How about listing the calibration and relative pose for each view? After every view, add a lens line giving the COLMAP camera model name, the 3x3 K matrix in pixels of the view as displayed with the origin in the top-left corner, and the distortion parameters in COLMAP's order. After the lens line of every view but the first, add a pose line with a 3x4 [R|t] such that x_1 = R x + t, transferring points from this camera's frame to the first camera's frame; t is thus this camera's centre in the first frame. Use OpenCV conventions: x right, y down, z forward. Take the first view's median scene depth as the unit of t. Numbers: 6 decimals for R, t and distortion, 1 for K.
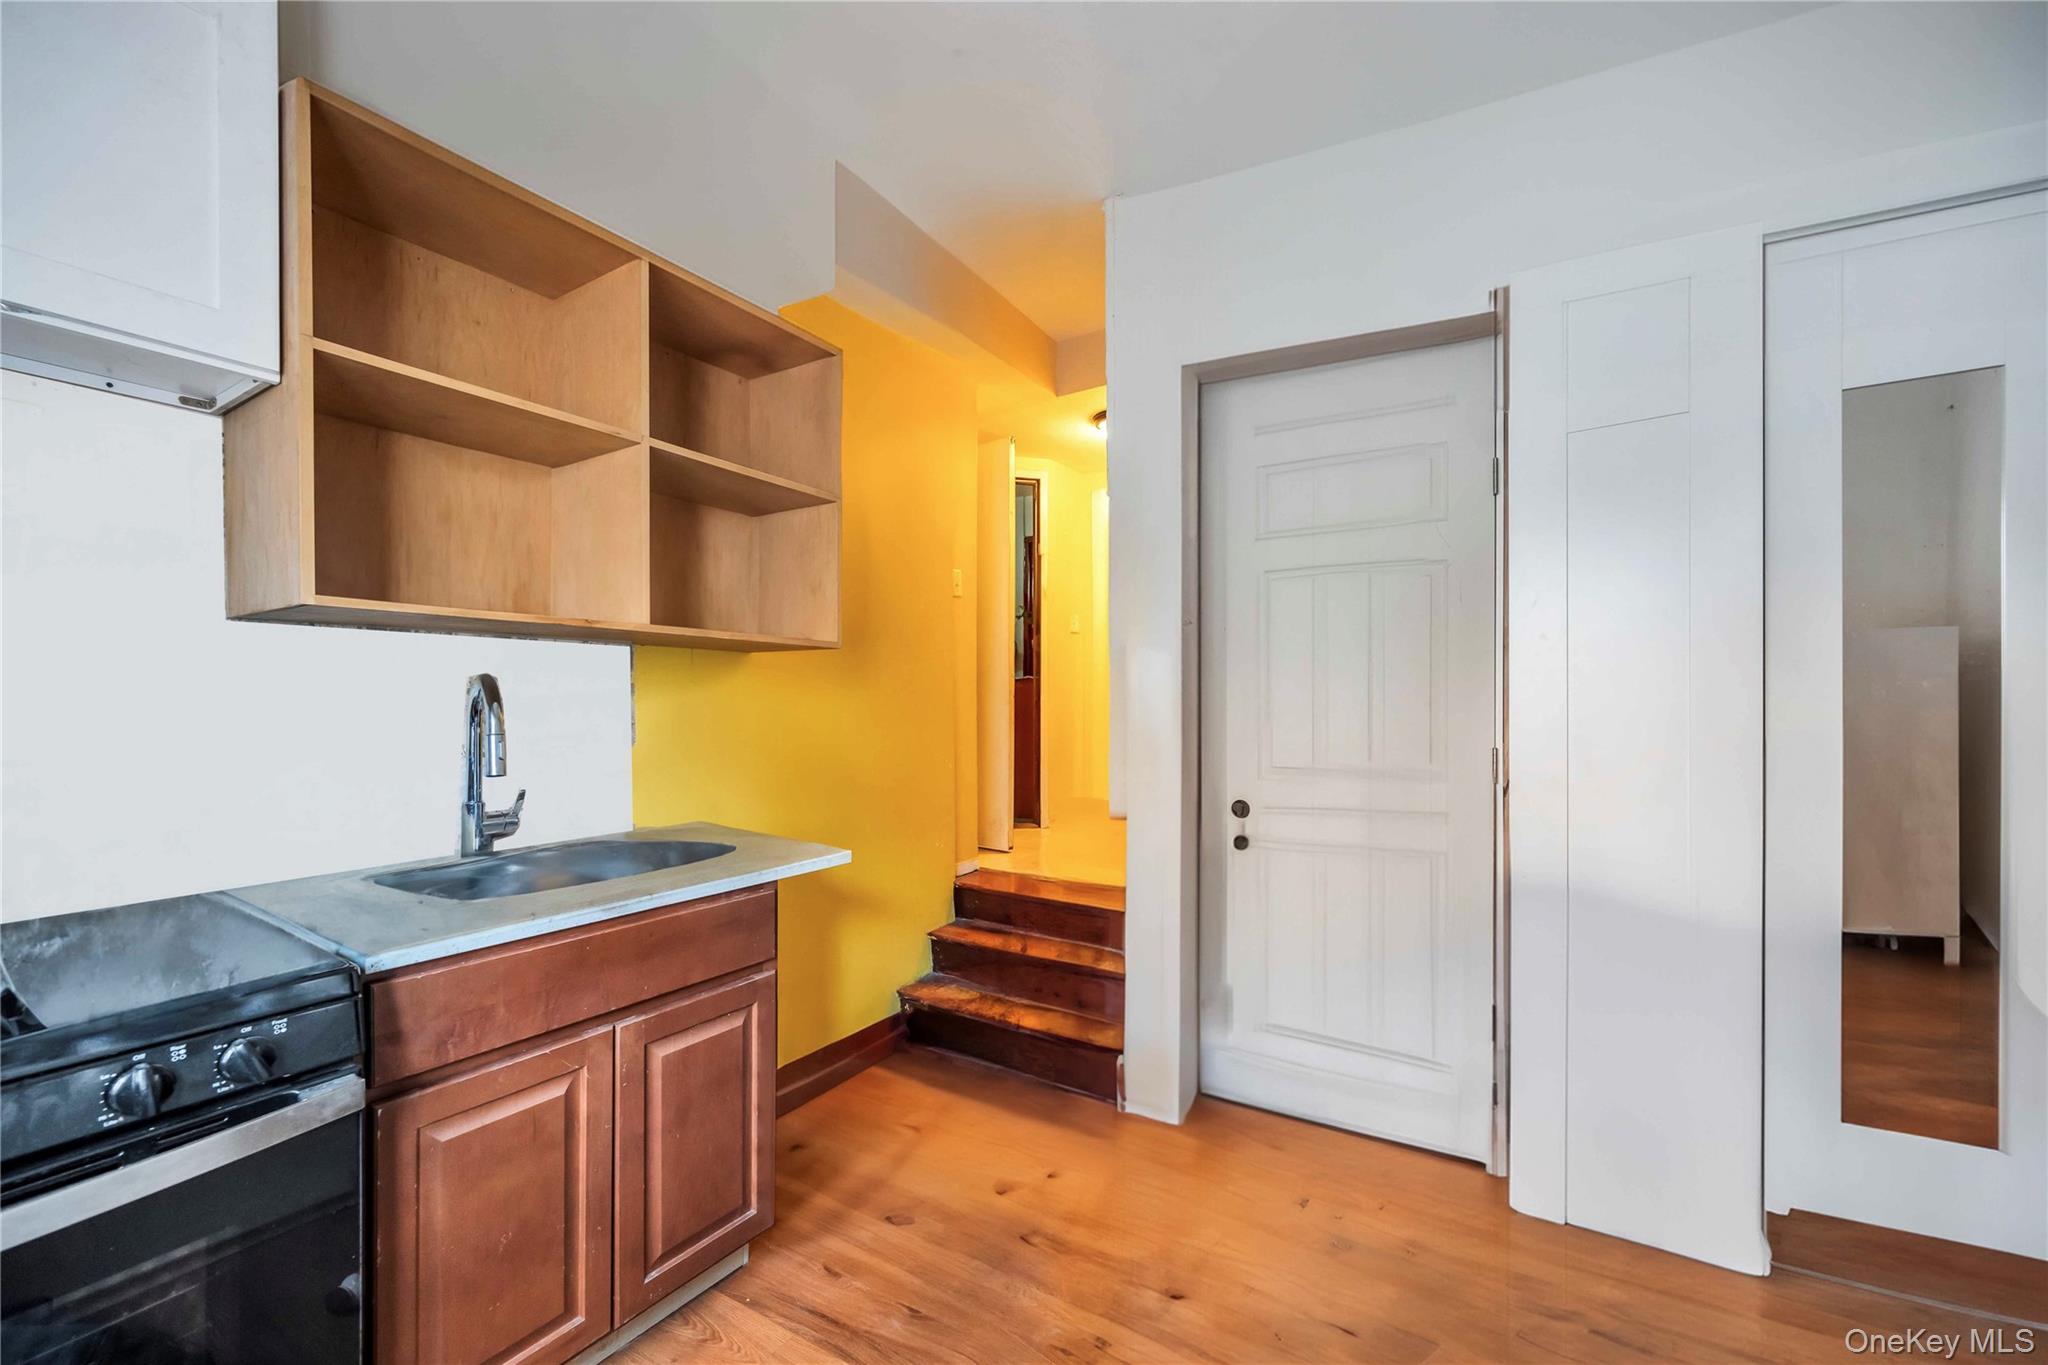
lens RADIAL K [[812.4, 0, 1024.8], [0, 812.4, 690.9], [0, 0, 1]] dist [0.000884, 0.000044]
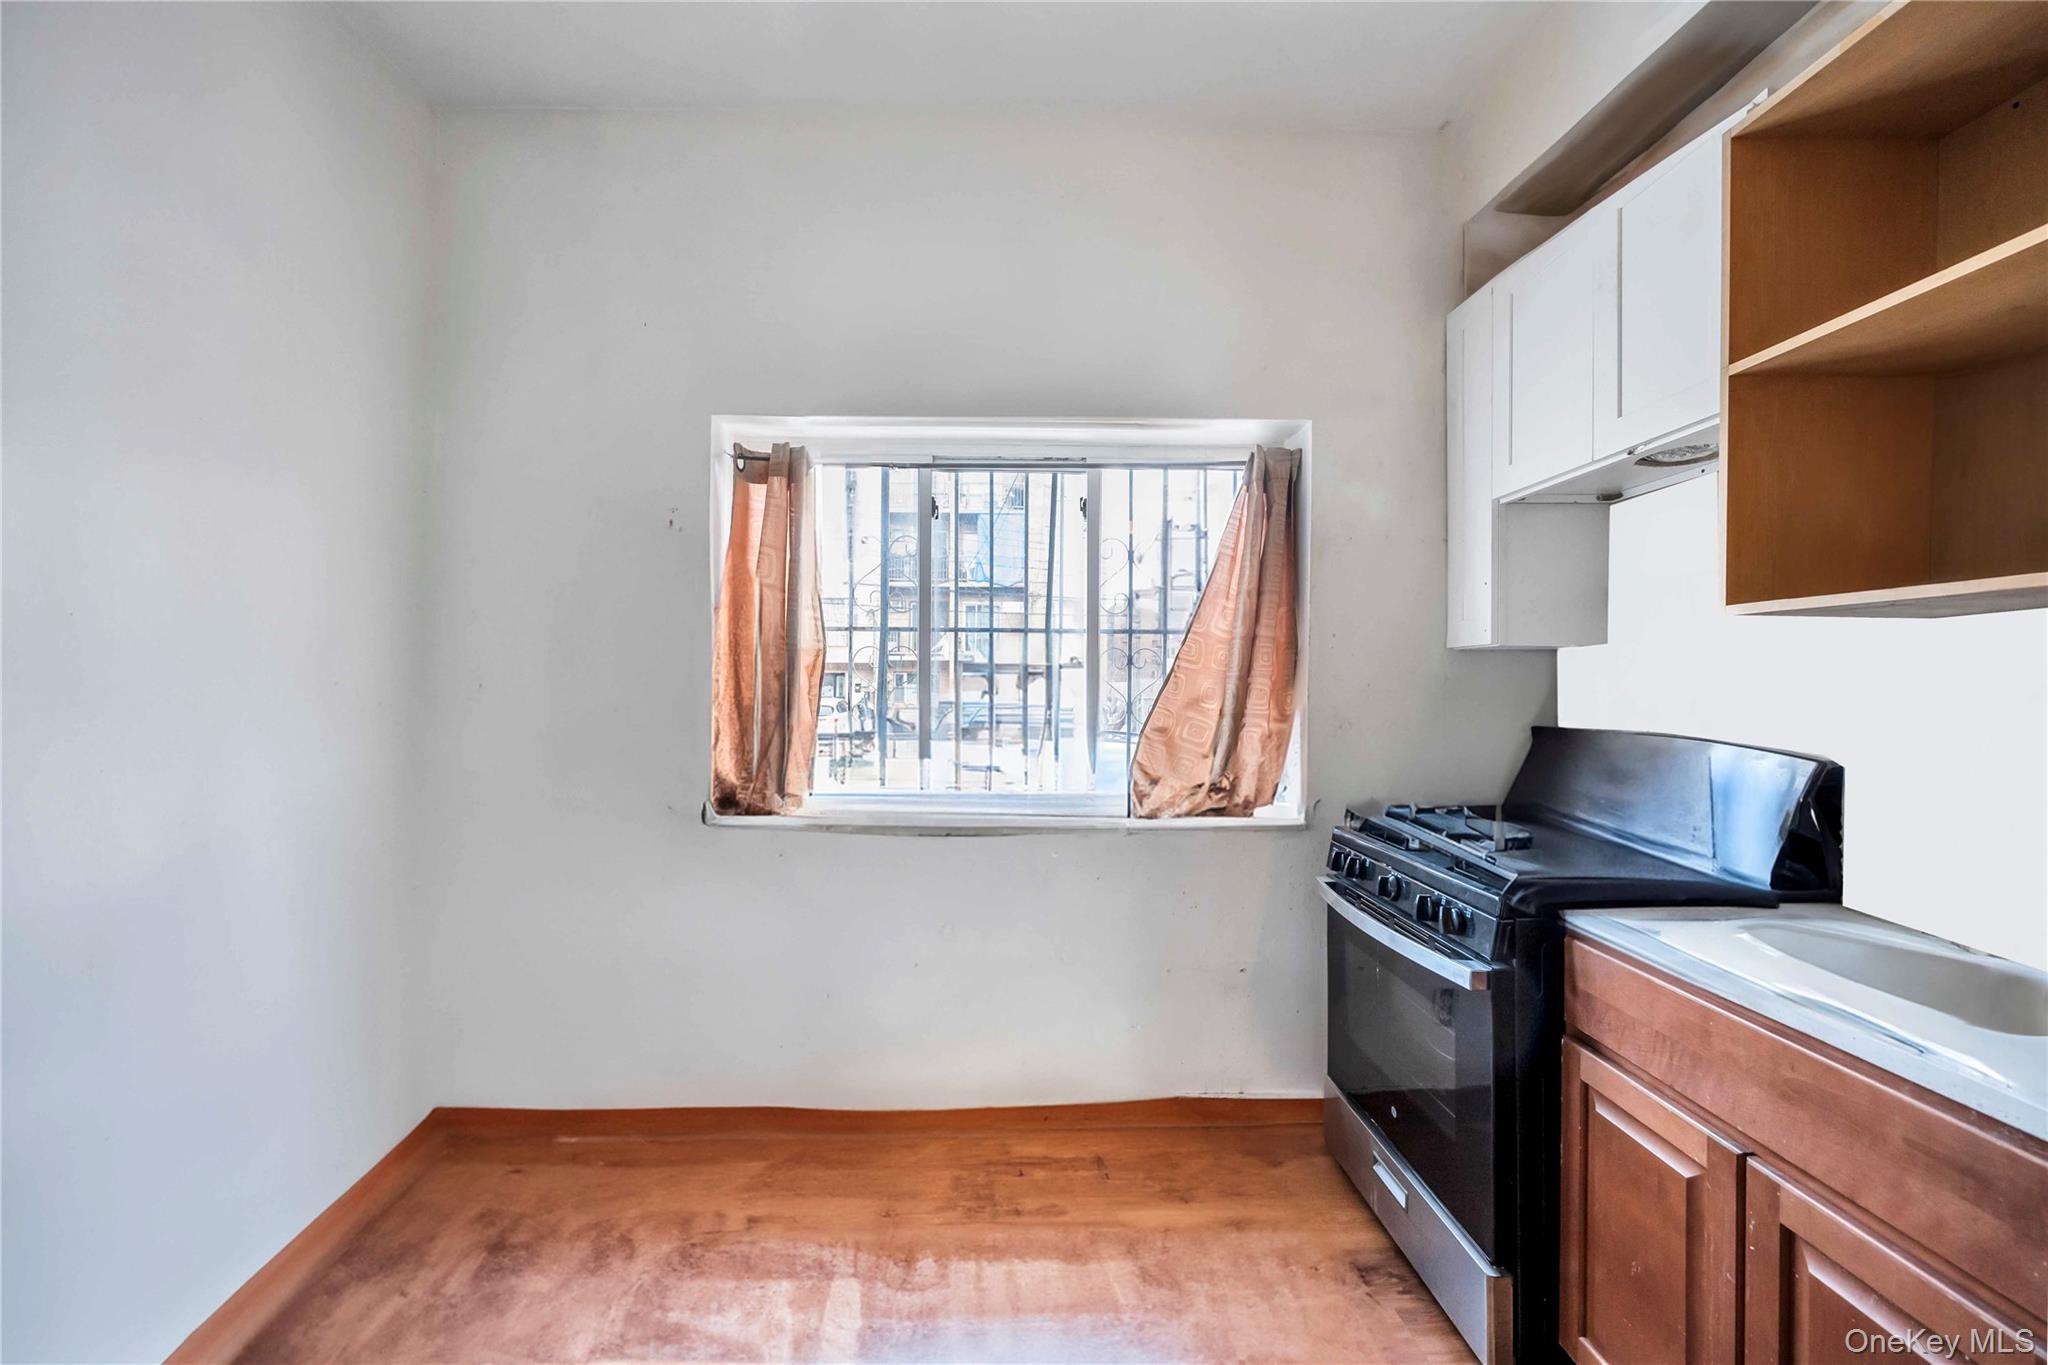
lens RADIAL K [[812.4, 0, 1021.7], [0, 812.4, 692.7], [0, 0, 1]] dist [0.000884, 0.000044]
pose [[-0.837208, 0.000249, -0.546885, 0.486028], [-0.000922, 0.999998, 0.001866, -0.006616], [0.546884, 0.002066, -0.837206, 1.383579]]
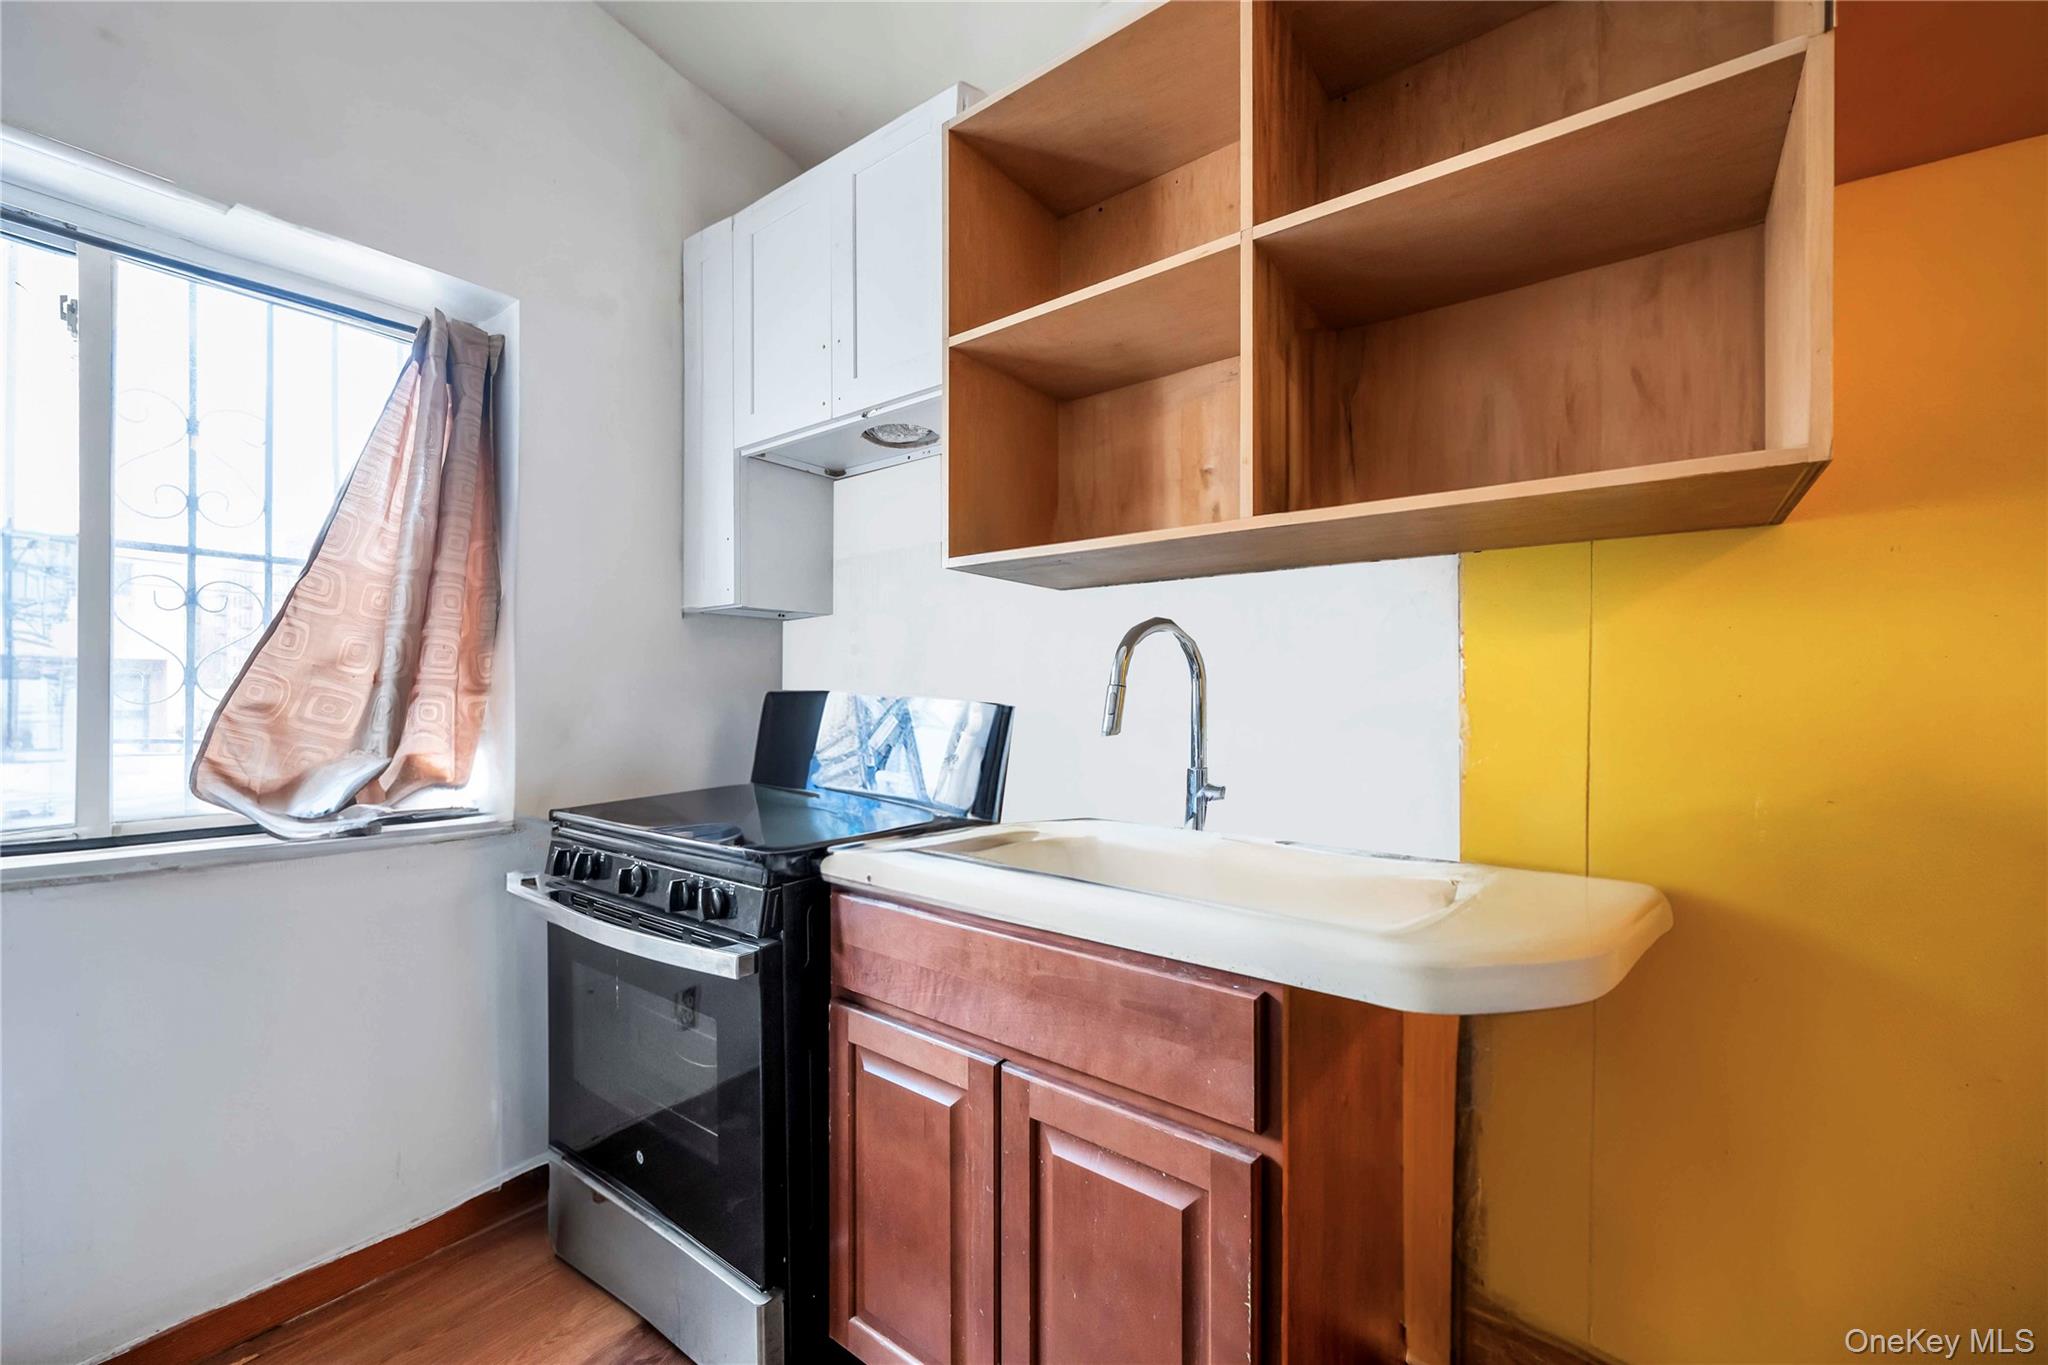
lens RADIAL K [[812.4, 0, 1021.2], [0, 812.4, 694.4], [0, 0, 1]] dist [0.000884, 0.000044]
pose [[-0.087541, -0.003059, -0.996156, 0.271204], [0.006455, 0.999973, -0.003638, 0.078405], [0.996140, -0.006748, -0.087519, 1.198787]]
